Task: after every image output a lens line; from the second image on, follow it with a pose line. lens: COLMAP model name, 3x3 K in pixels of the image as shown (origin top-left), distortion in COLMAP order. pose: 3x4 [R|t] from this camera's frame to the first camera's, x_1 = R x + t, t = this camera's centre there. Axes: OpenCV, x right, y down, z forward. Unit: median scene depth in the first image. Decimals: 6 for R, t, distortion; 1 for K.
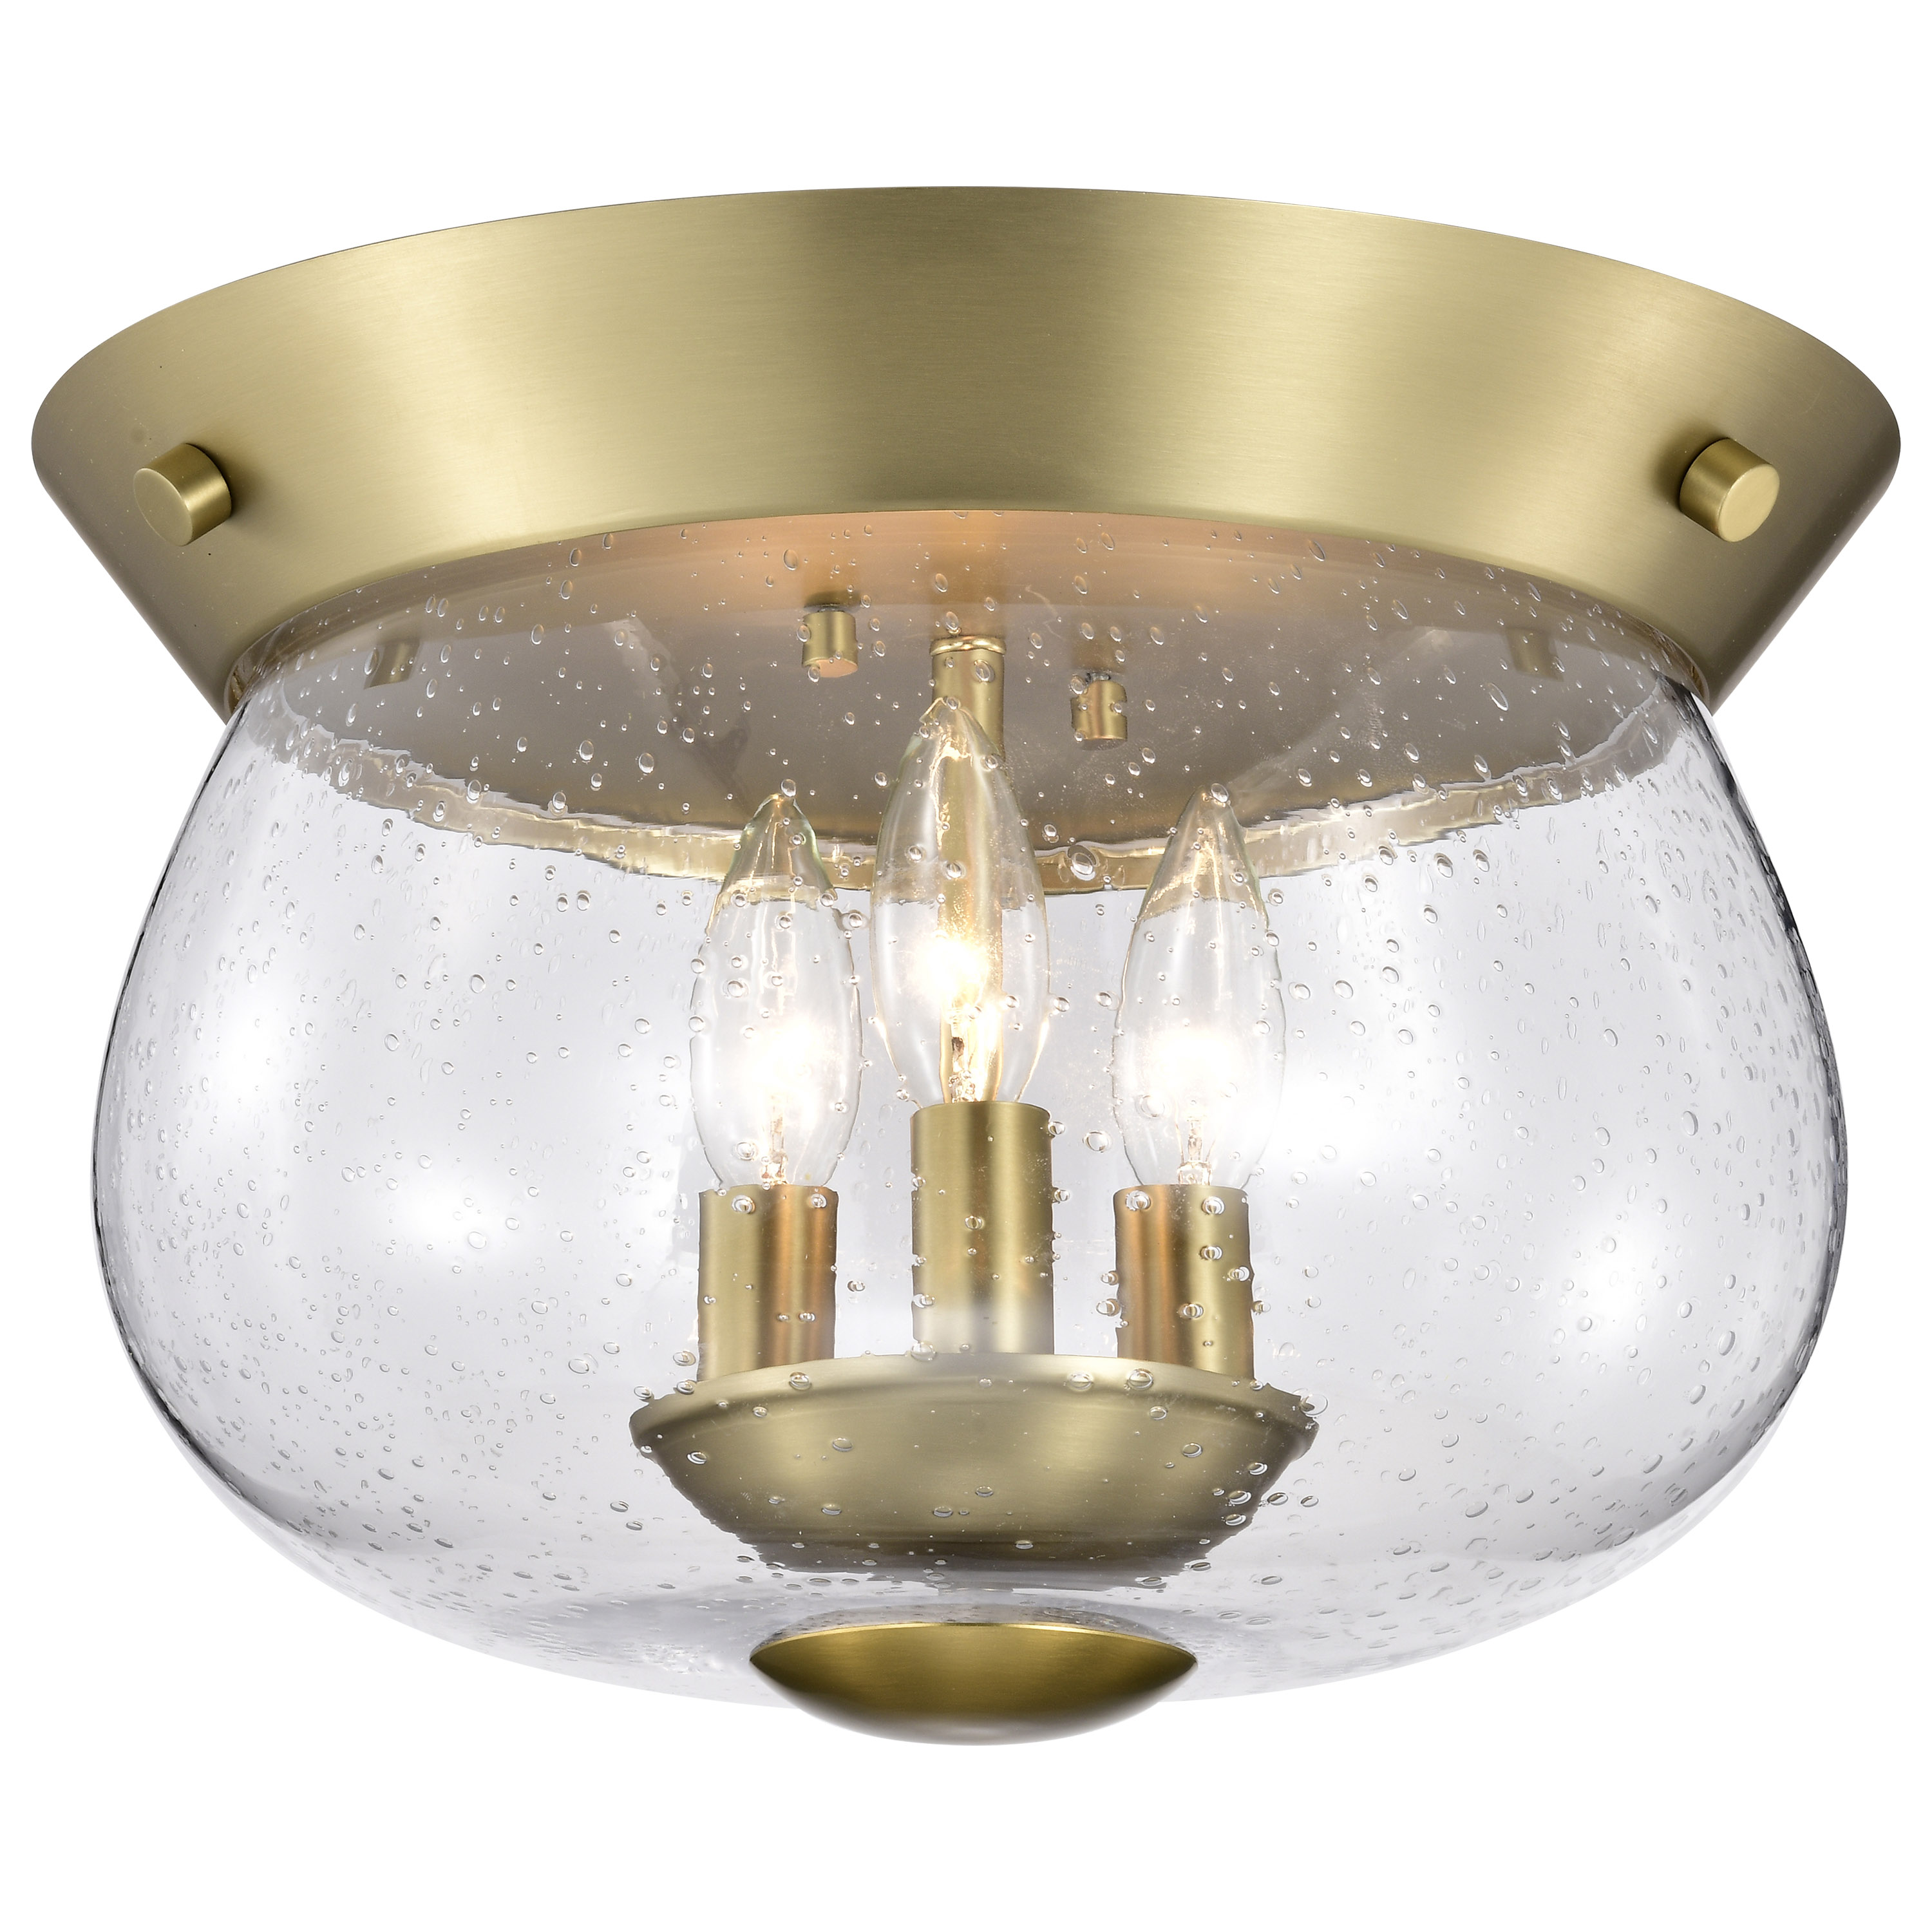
lens RADIAL K [[12650.3, 0, 966.0], [0, 12650.3, 966.0], [0, 0, 1]] dist [0.125981, 15.490152]
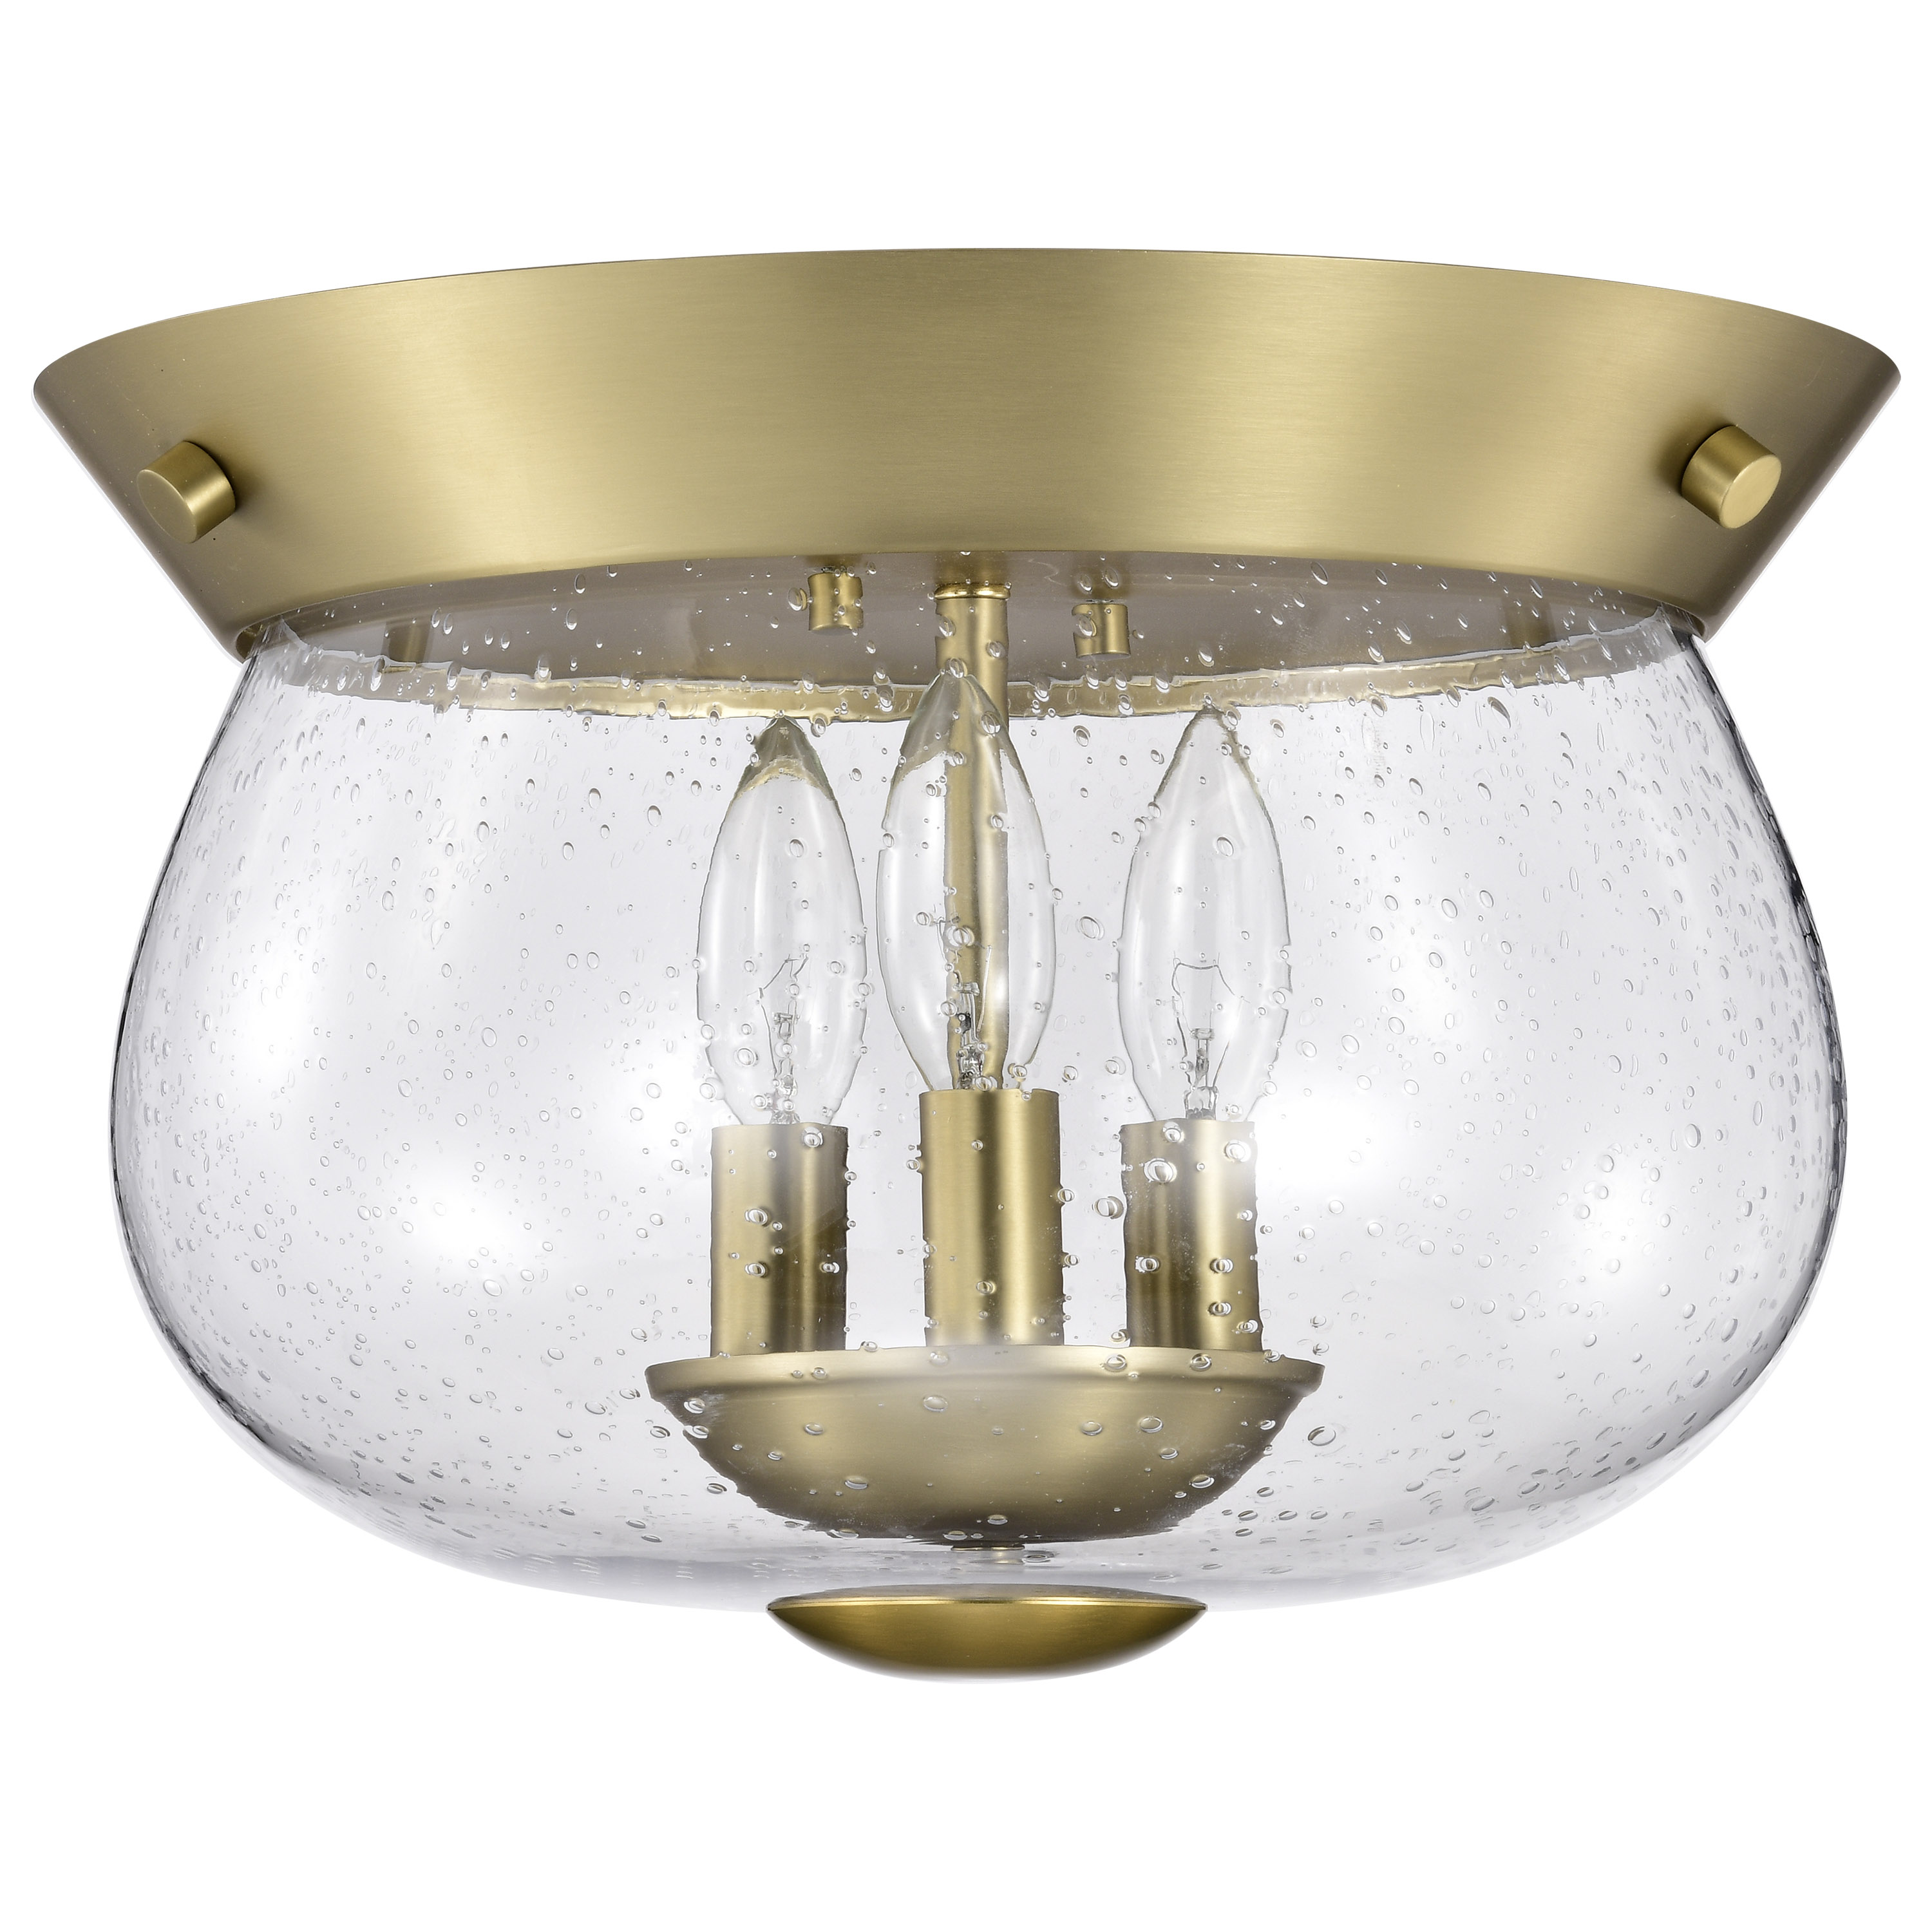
lens RADIAL K [[12650.3, 0, 966.0], [0, 12650.3, 966.0], [0, 0, 1]] dist [0.125981, 15.490152]
pose [[0.999951, -0.009855, -0.000284, -0.000318], [0.009794, 0.989577, 0.143673, -0.143670], [-0.001135, -0.143669, 0.989625, 0.003306]]
